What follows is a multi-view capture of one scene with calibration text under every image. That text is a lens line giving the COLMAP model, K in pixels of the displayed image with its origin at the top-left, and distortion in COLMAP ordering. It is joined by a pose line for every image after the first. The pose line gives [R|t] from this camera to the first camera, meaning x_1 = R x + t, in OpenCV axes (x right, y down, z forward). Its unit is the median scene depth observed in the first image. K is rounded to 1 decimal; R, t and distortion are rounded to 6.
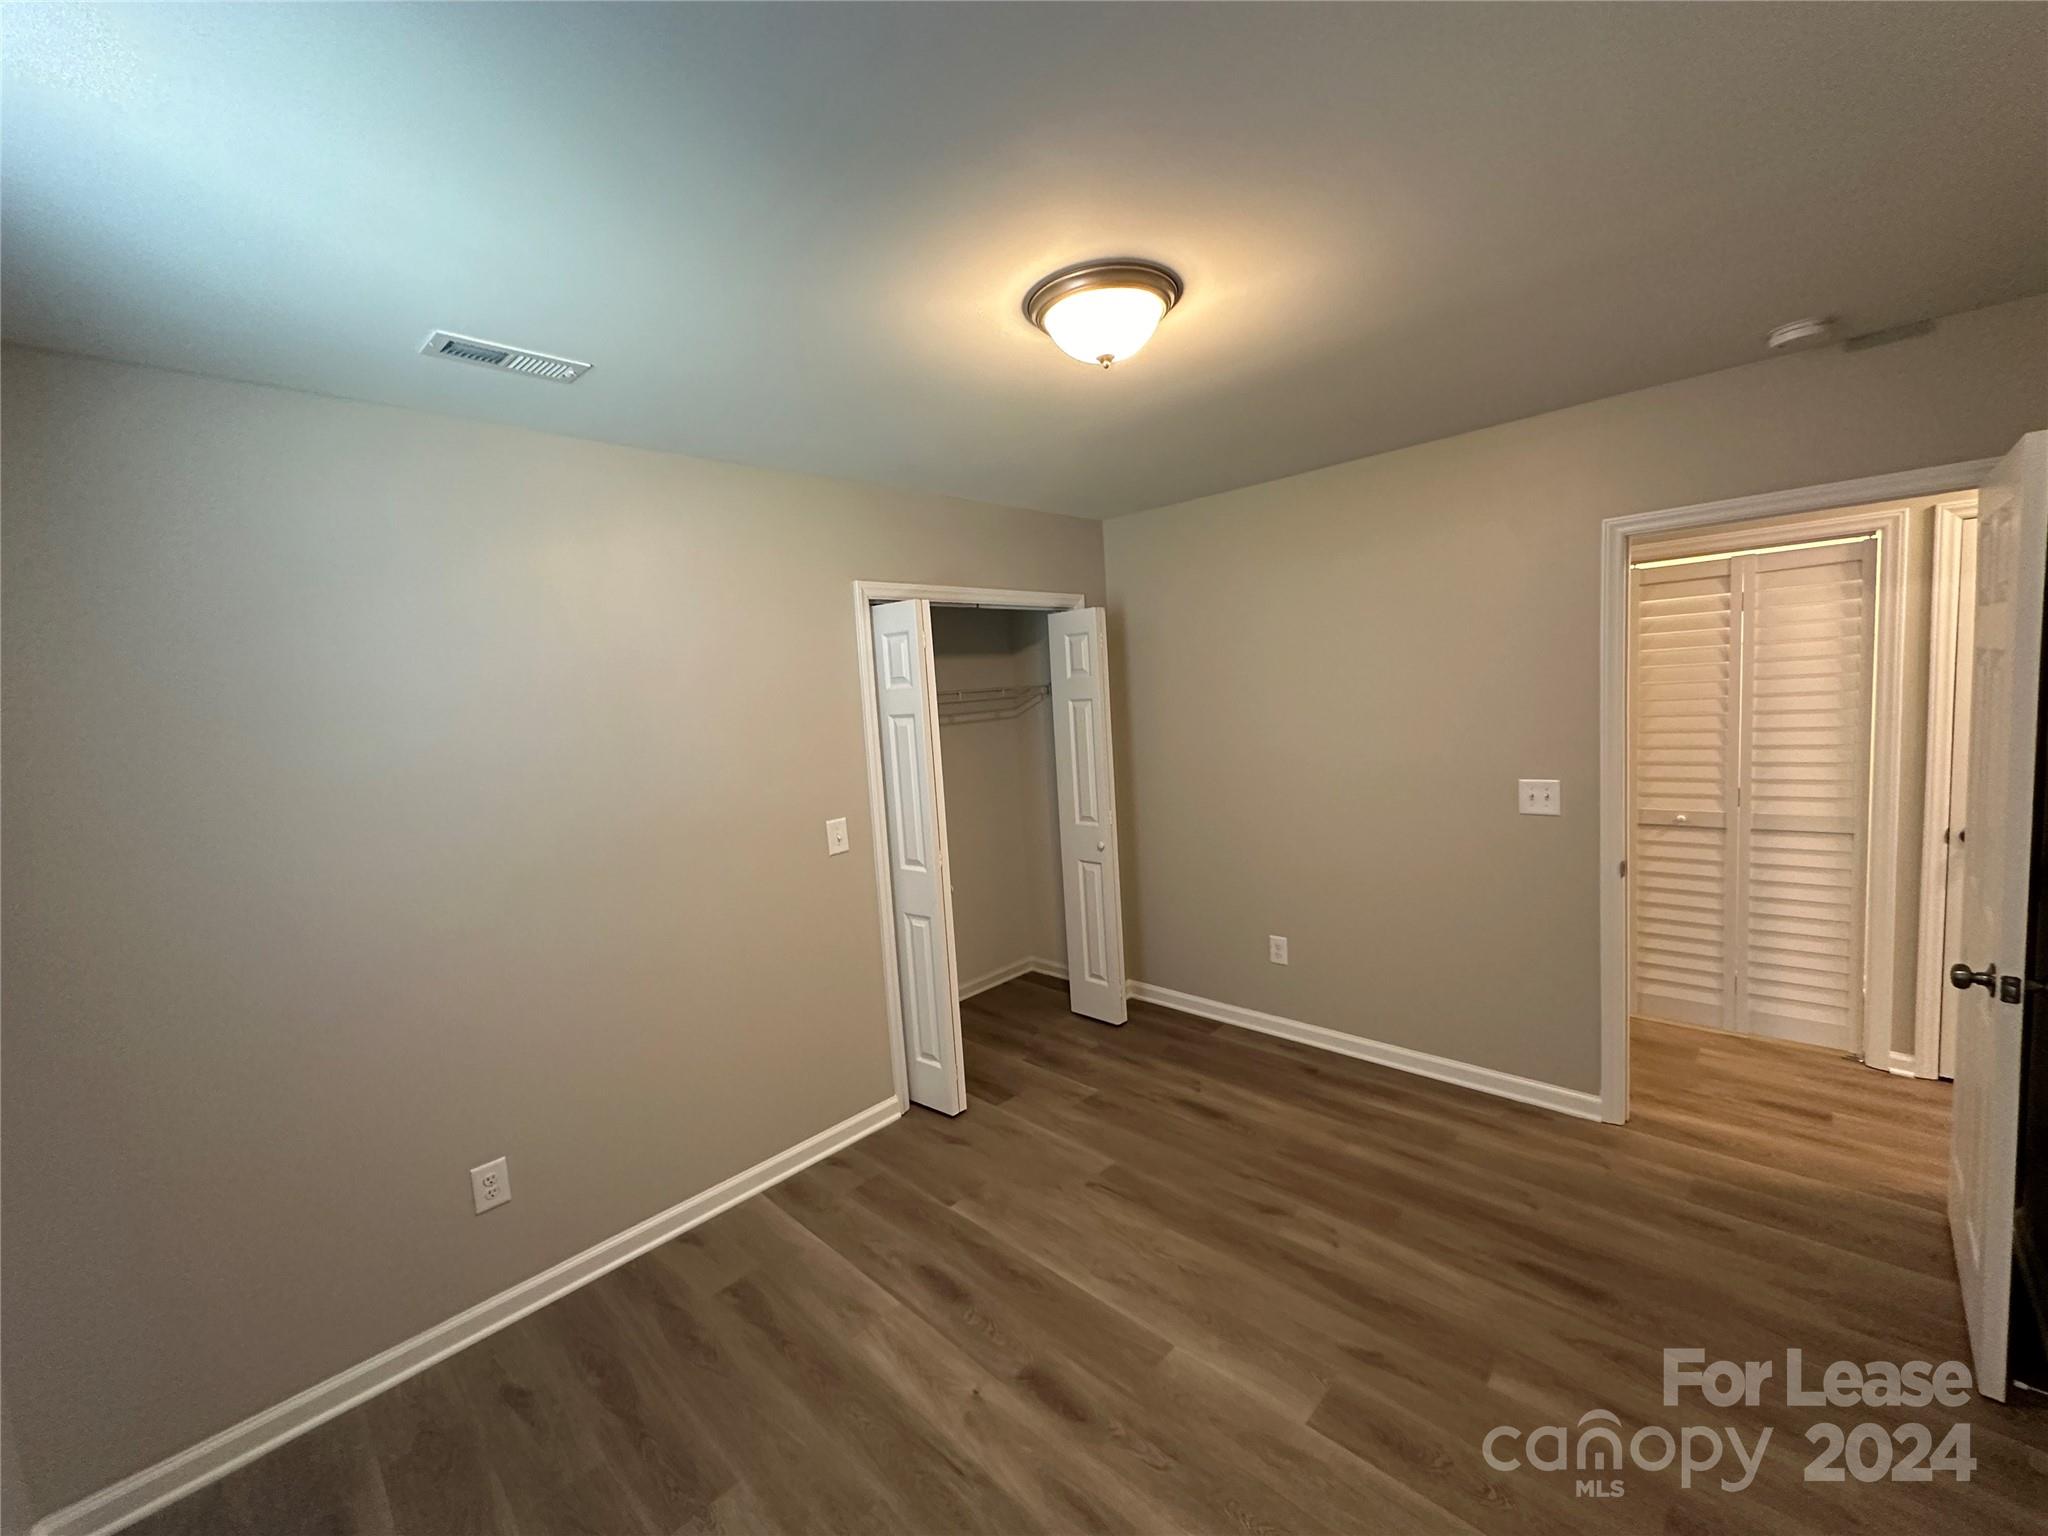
lens RADIAL K [[815.4, 0, 1013.8], [0, 815.4, 767.9], [0, 0, 1]] dist [0.000754, 0.000031]
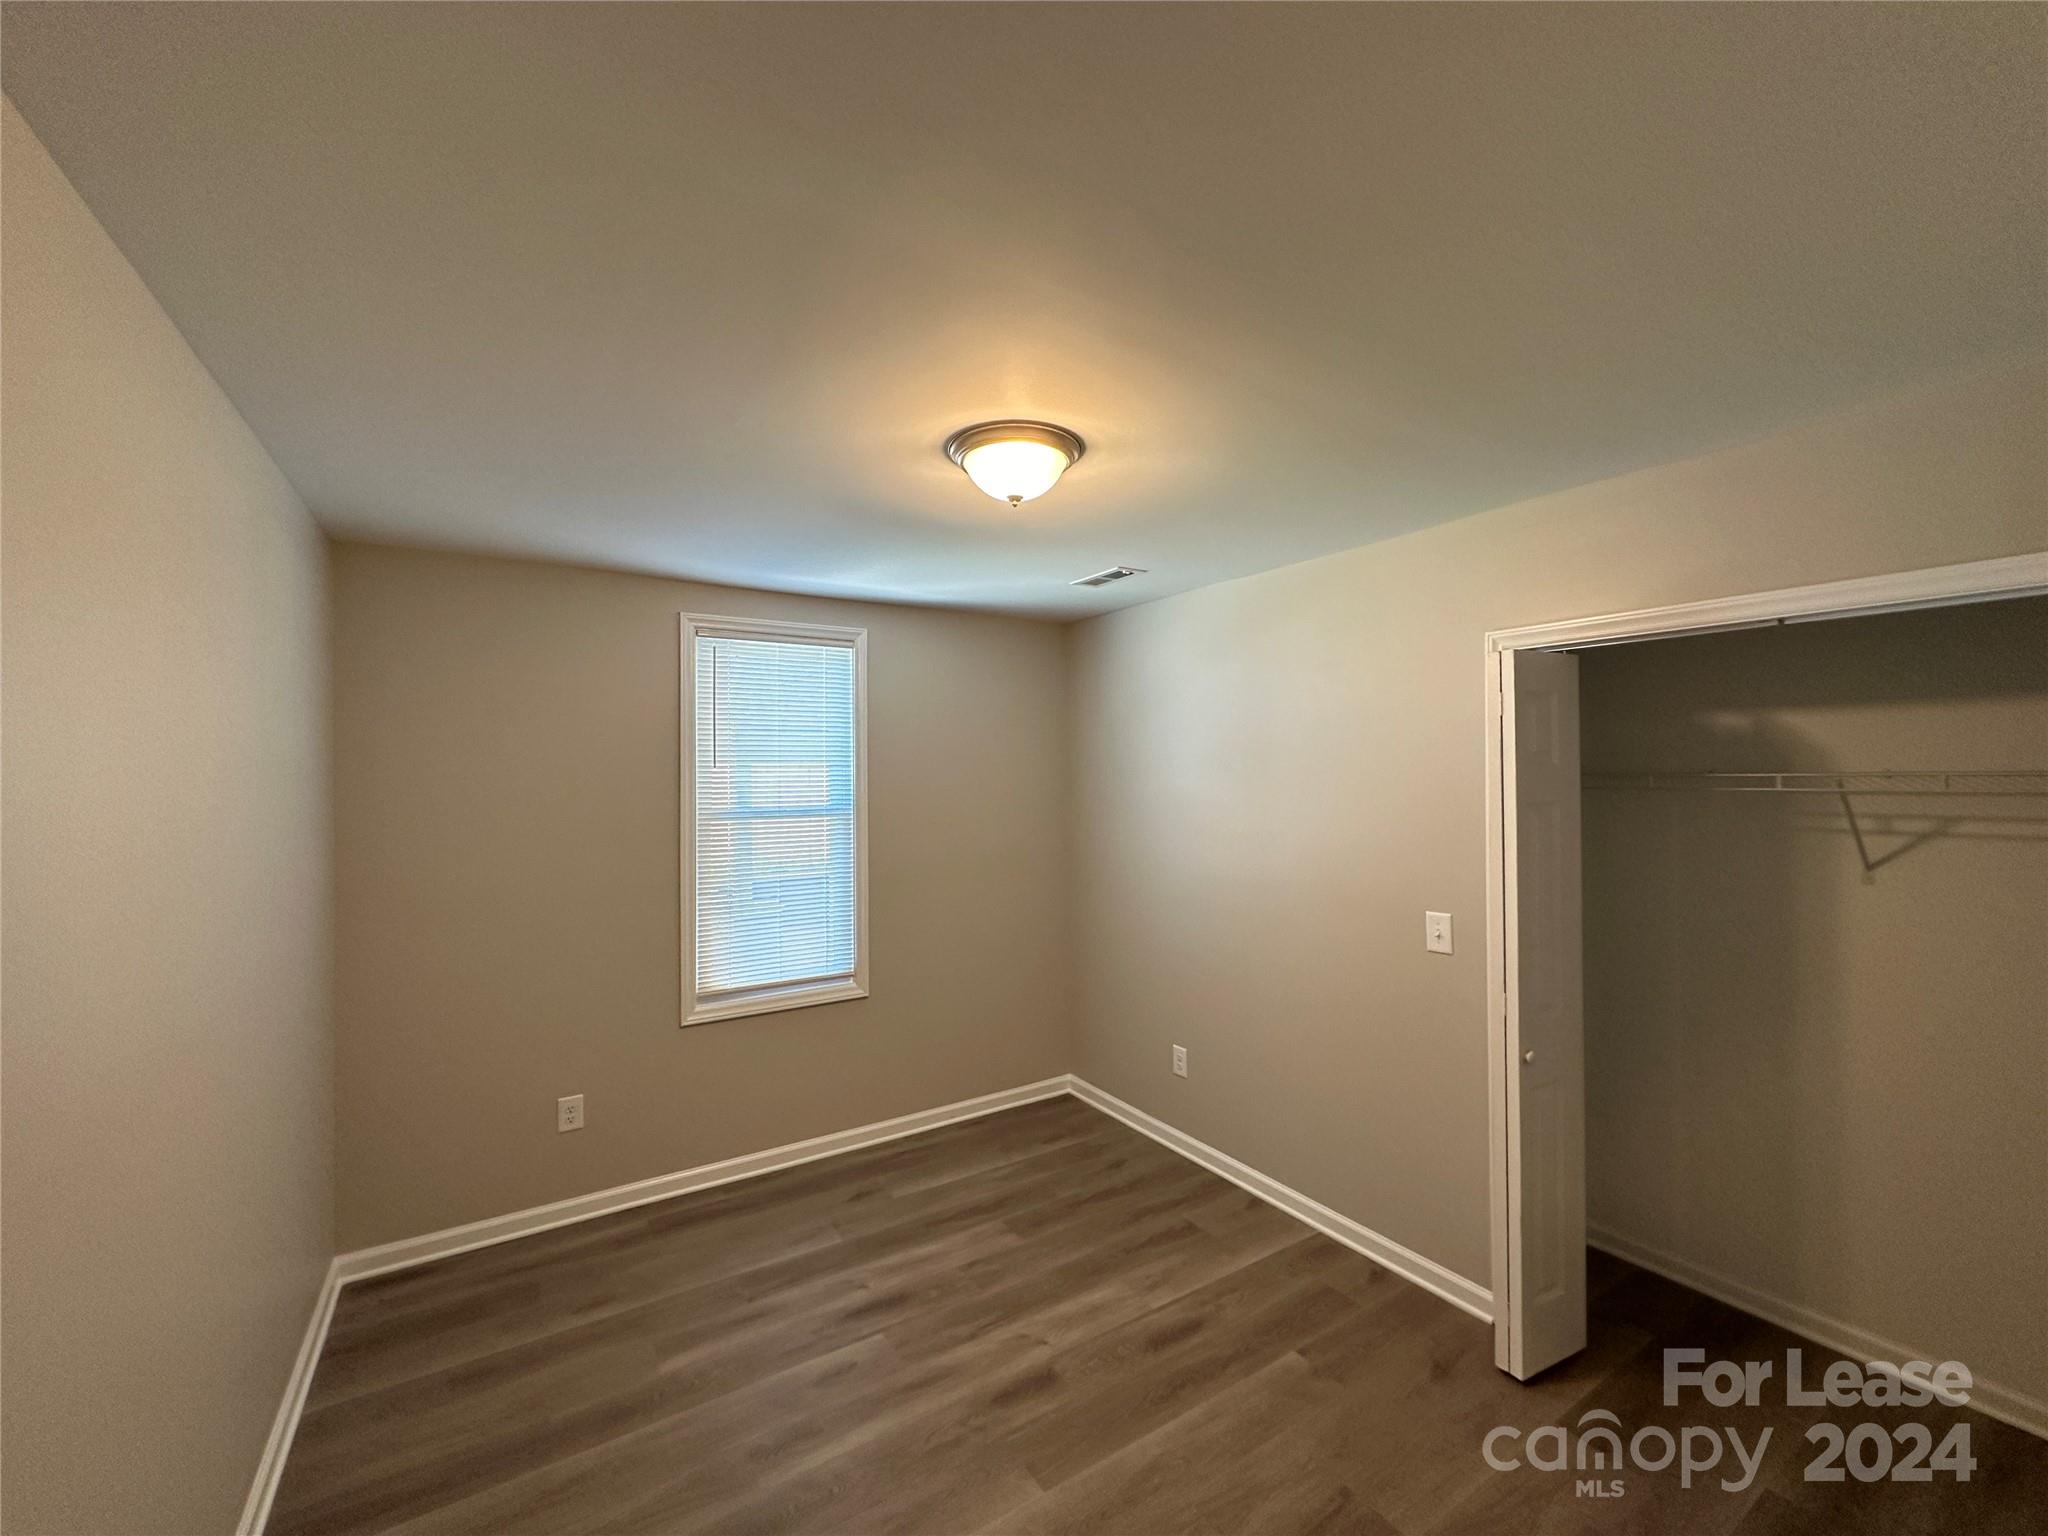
lens RADIAL K [[815.4, 0, 1021.7], [0, 815.4, 775.1], [0, 0, 1]] dist [0.000754, 0.000031]
pose [[-0.222953, 0.073694, -0.972040, 0.845399], [-0.072537, 0.993120, 0.091930, -0.152081], [0.972127, 0.091005, -0.216074, 0.888175]]
